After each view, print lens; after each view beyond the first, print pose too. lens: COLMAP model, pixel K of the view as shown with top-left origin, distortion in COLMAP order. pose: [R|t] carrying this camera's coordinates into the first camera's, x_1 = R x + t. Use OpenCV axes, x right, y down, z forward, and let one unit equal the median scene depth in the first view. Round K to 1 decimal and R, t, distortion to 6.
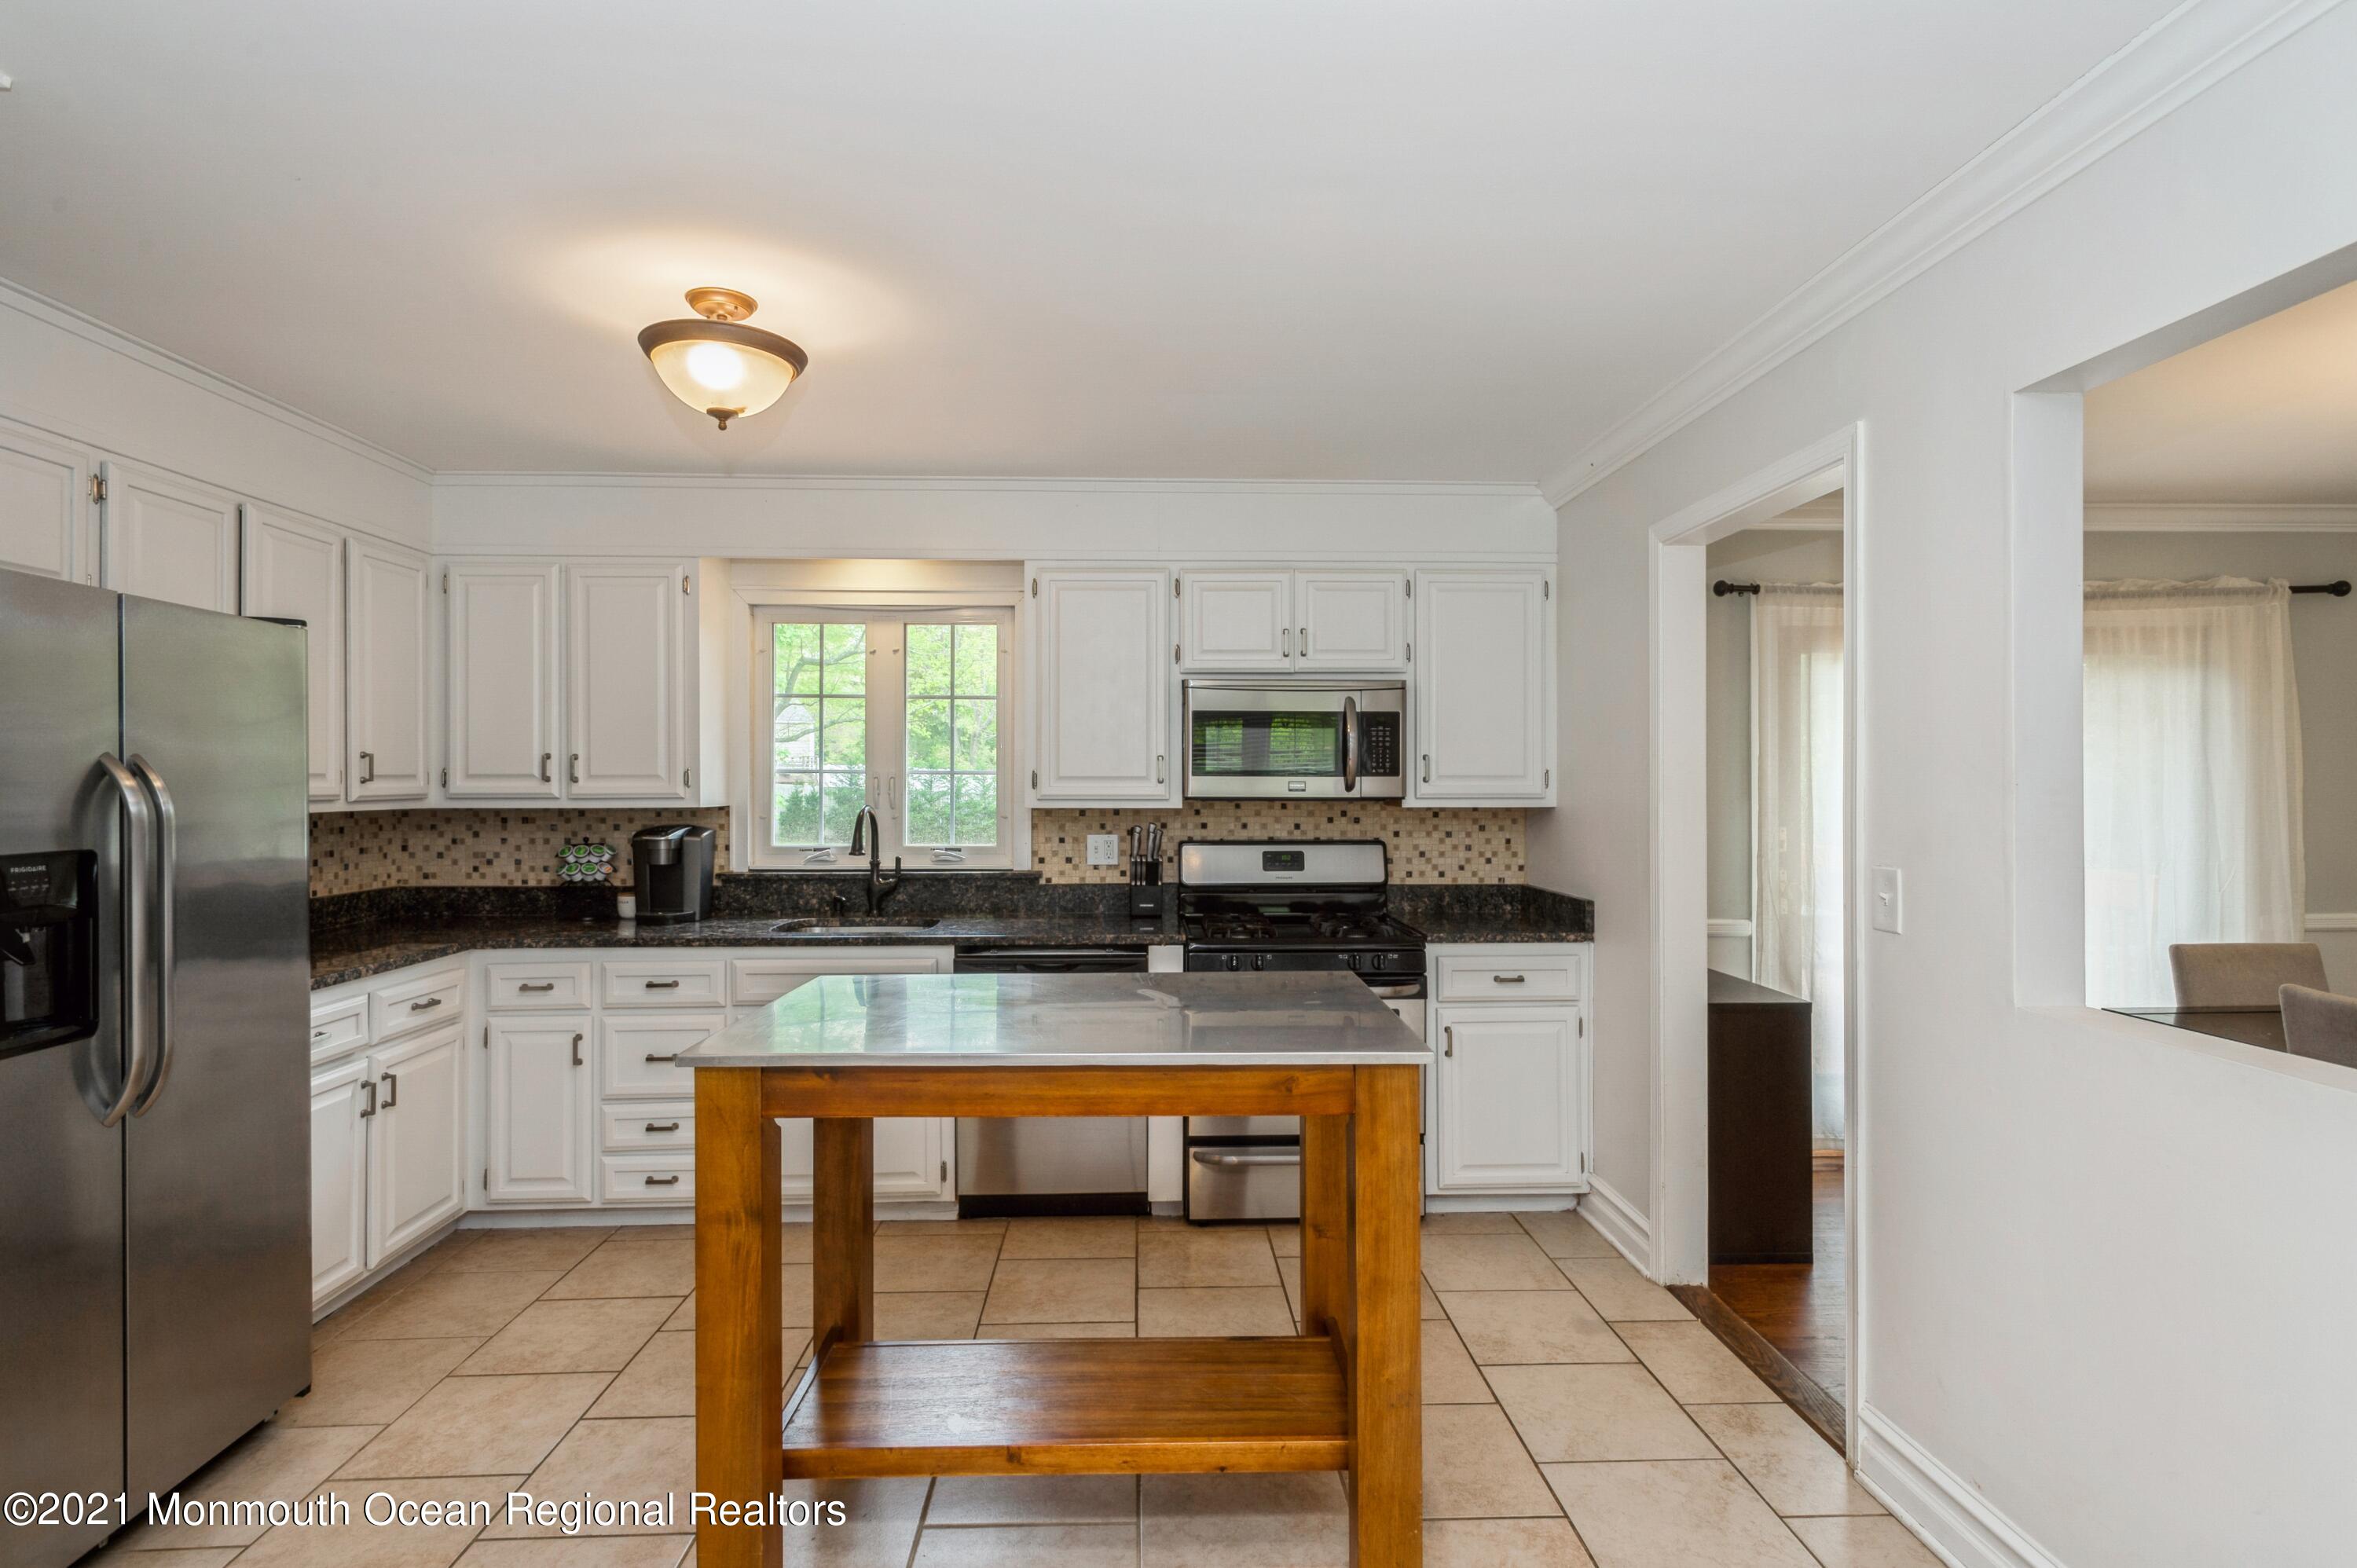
lens RADIAL K [[1117.9, 0, 1193.9], [0, 1117.9, 787.5], [0, 0, 1]] dist [-0.000573, 0.000253]
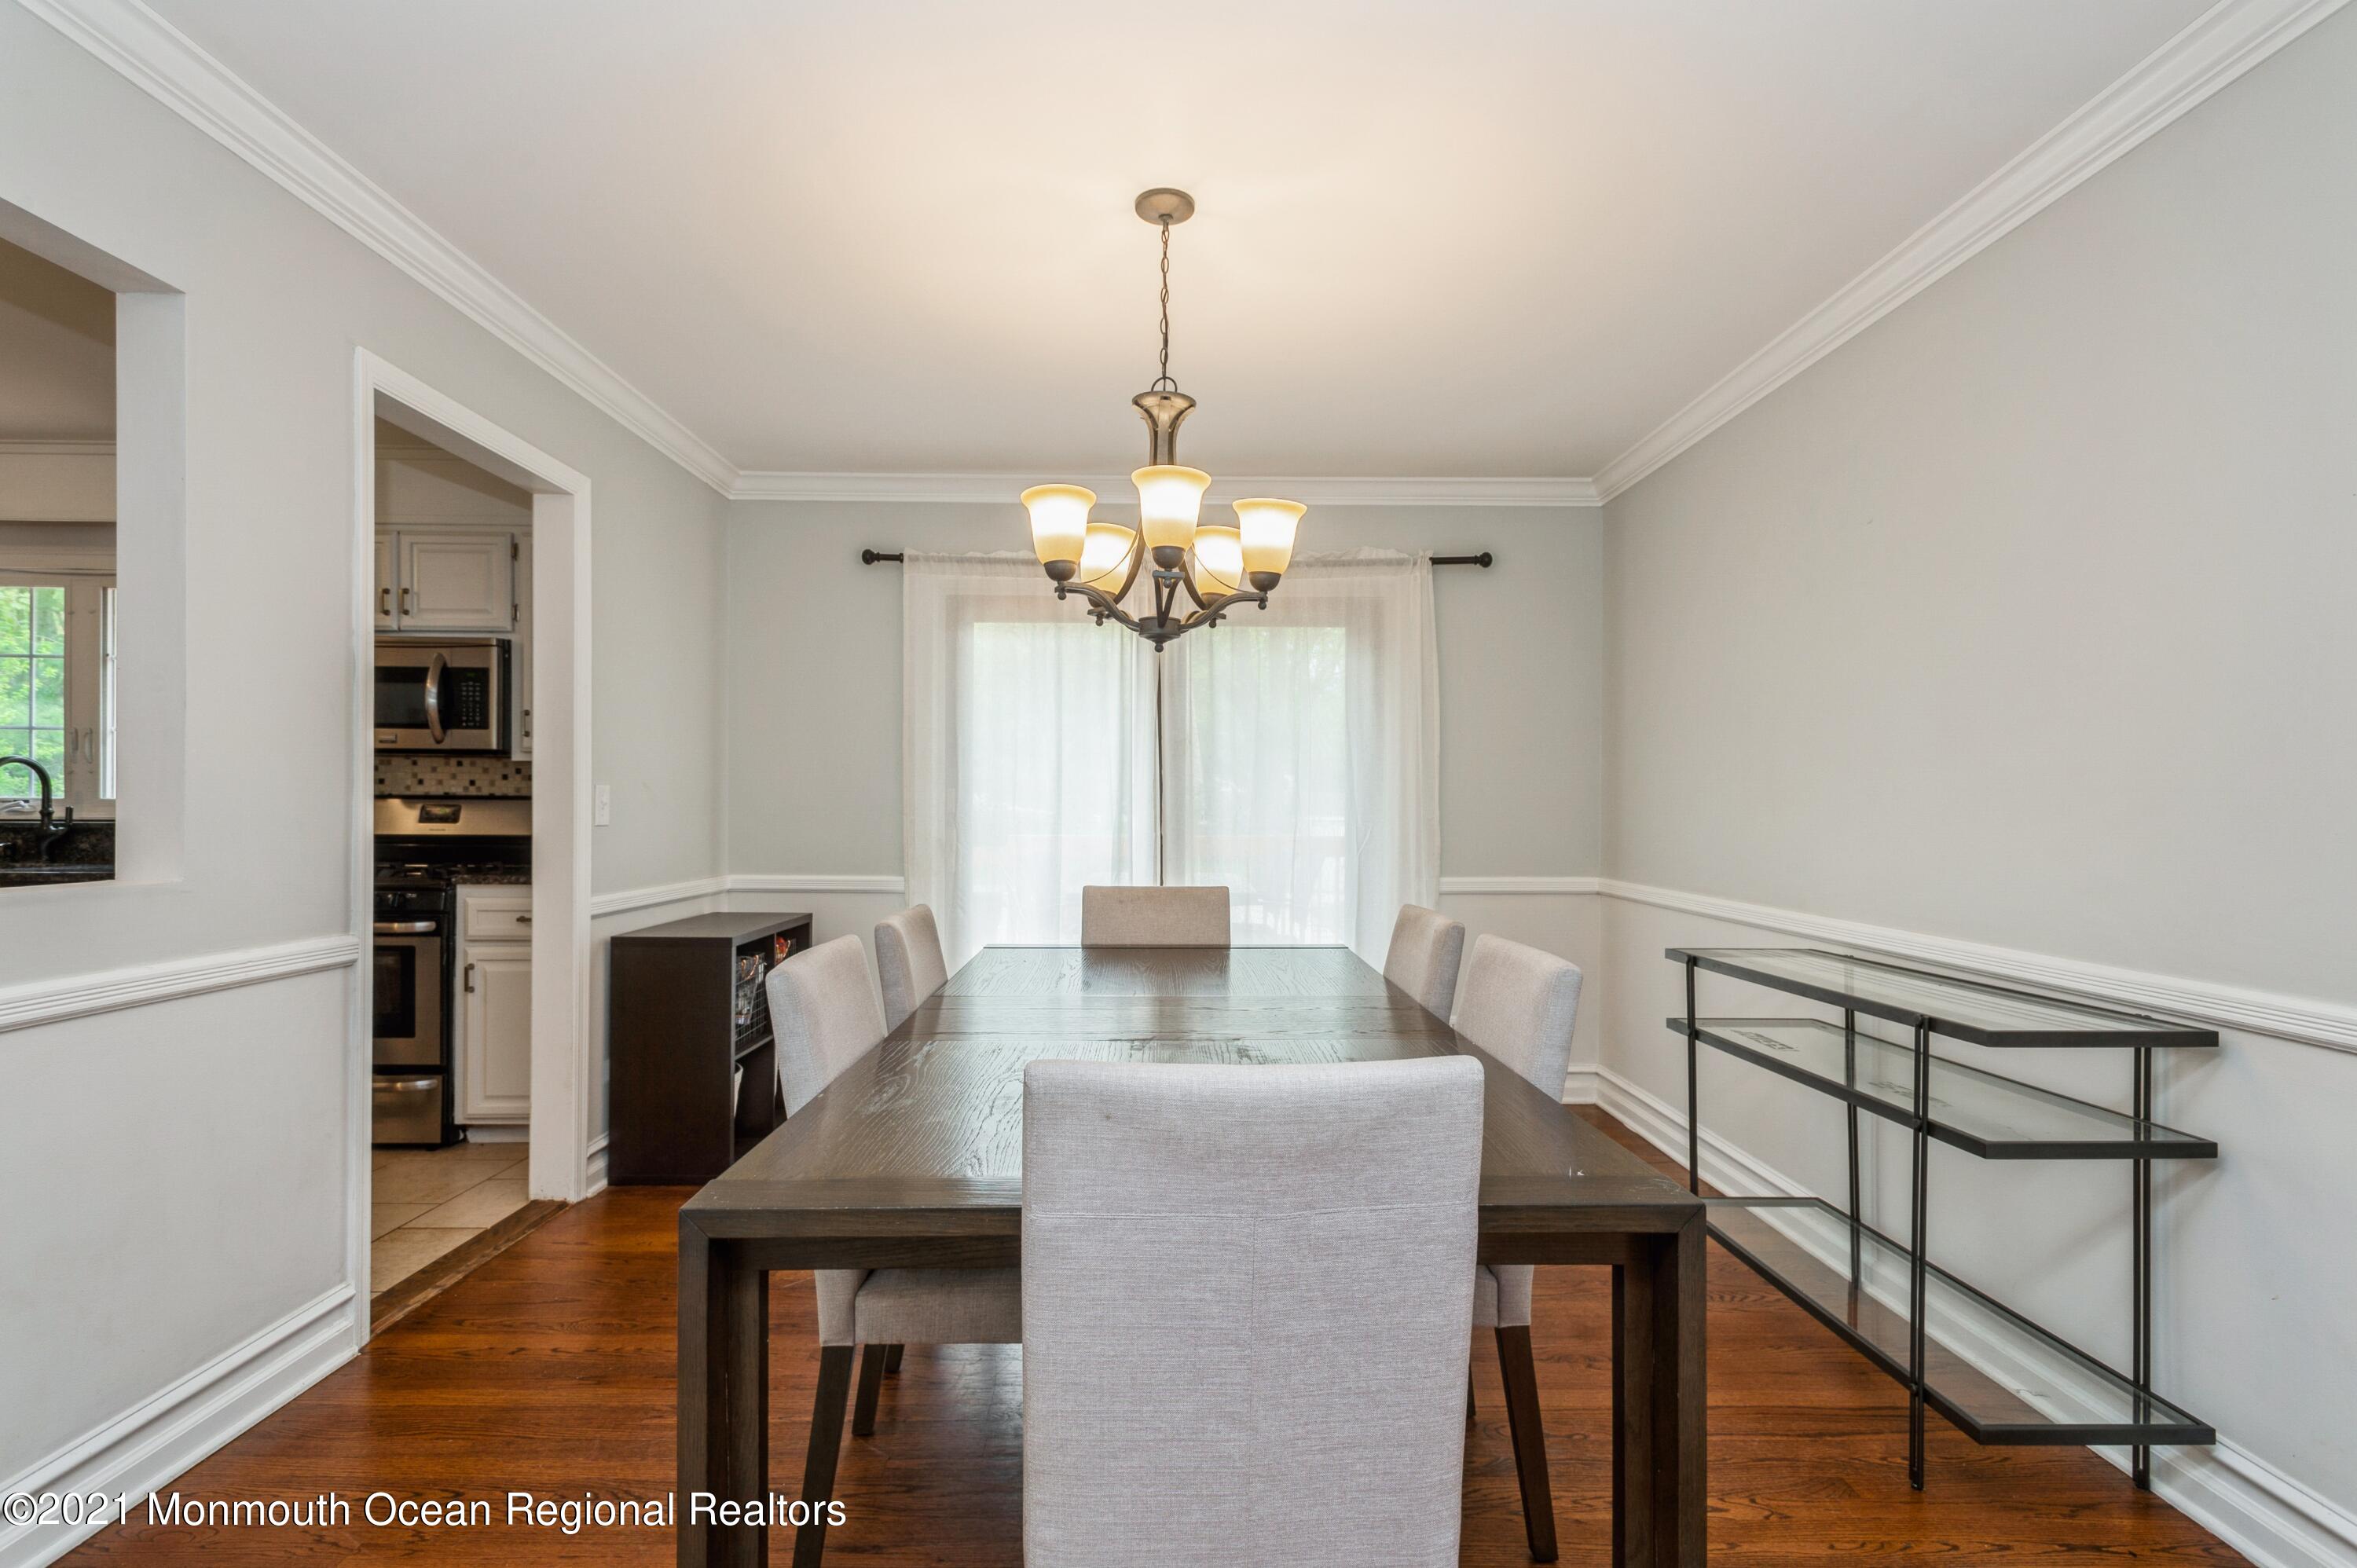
lens RADIAL K [[1116.9, 0, 1169.9], [0, 1116.9, 799.4], [0, 0, 1]] dist [0.018047, -0.007416]
pose [[0.999766, 0.007280, -0.020386, 0.773794], [-0.007285, 0.999973, -0.000158, 0.046176], [0.020384, 0.000307, 0.999792, -0.039889]]
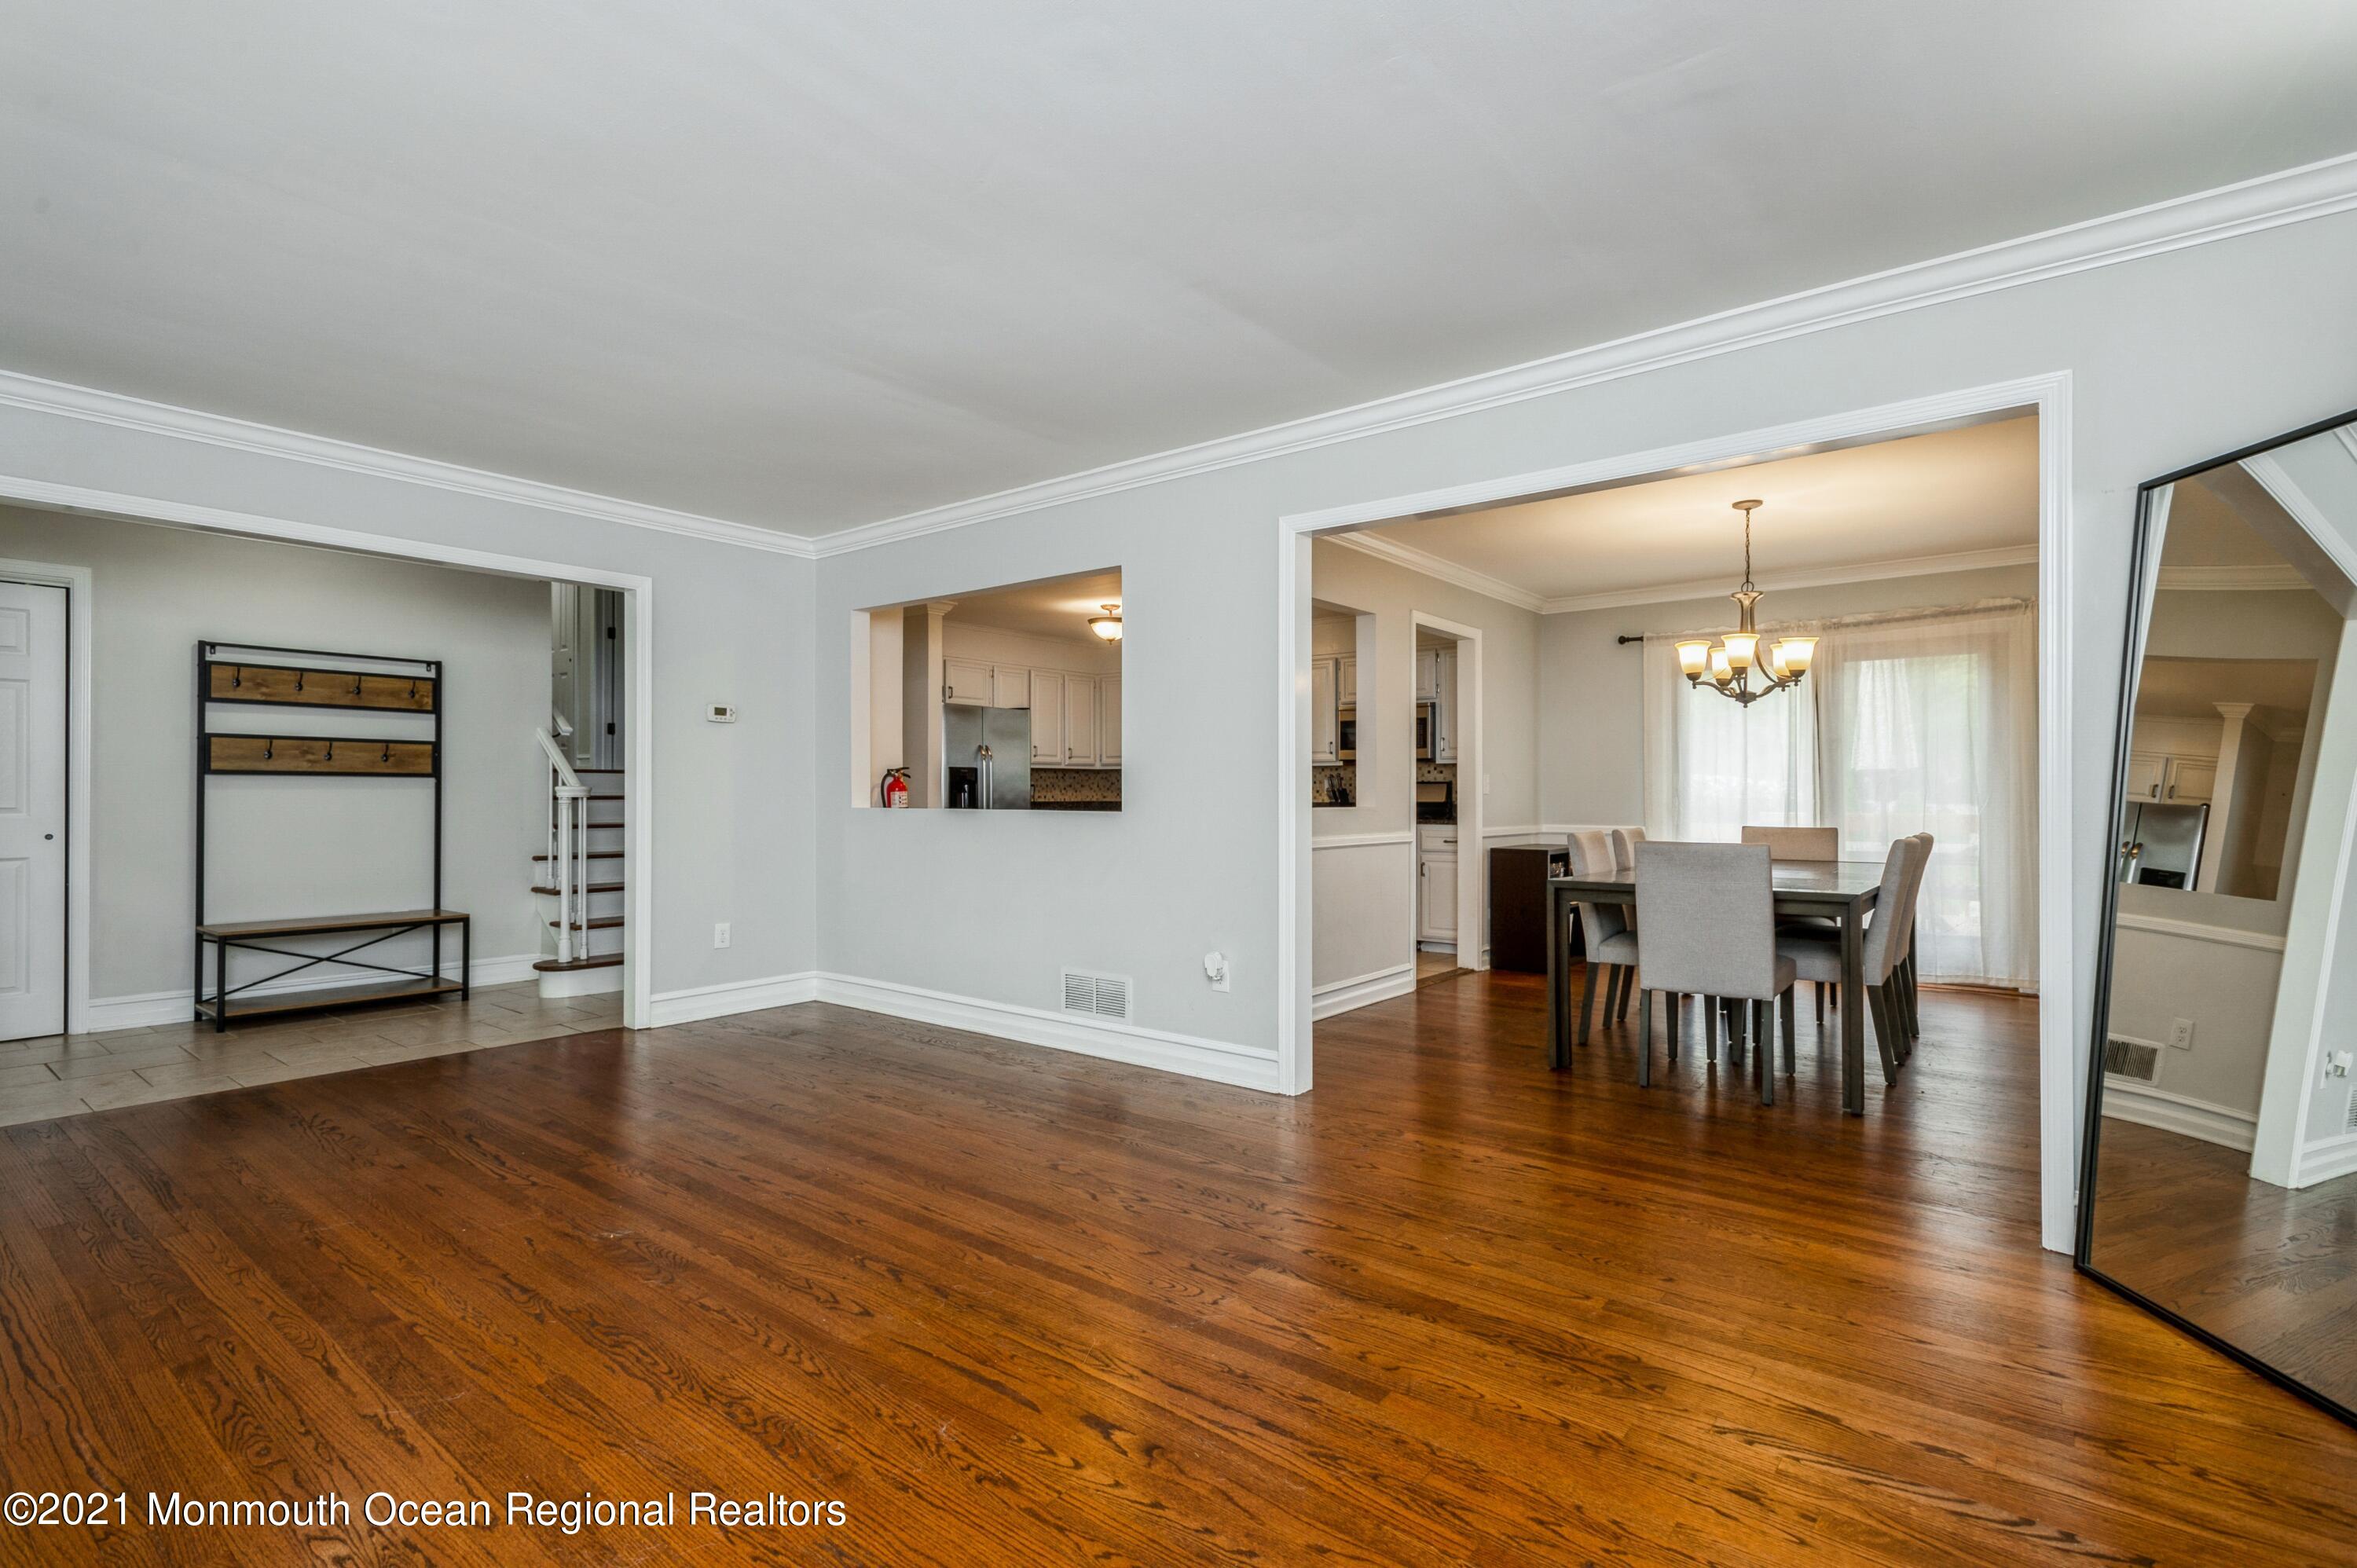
lens RADIAL K [[1099.9, 0, 1185.1], [0, 1099.9, 786.9], [0, 0, 1]] dist [0.018303, -0.006405]
pose [[0.768923, -0.002181, -0.639337, 1.062269], [0.001396, 0.999998, -0.001732, 0.060478], [0.639340, 0.000439, 0.768924, -0.814039]]
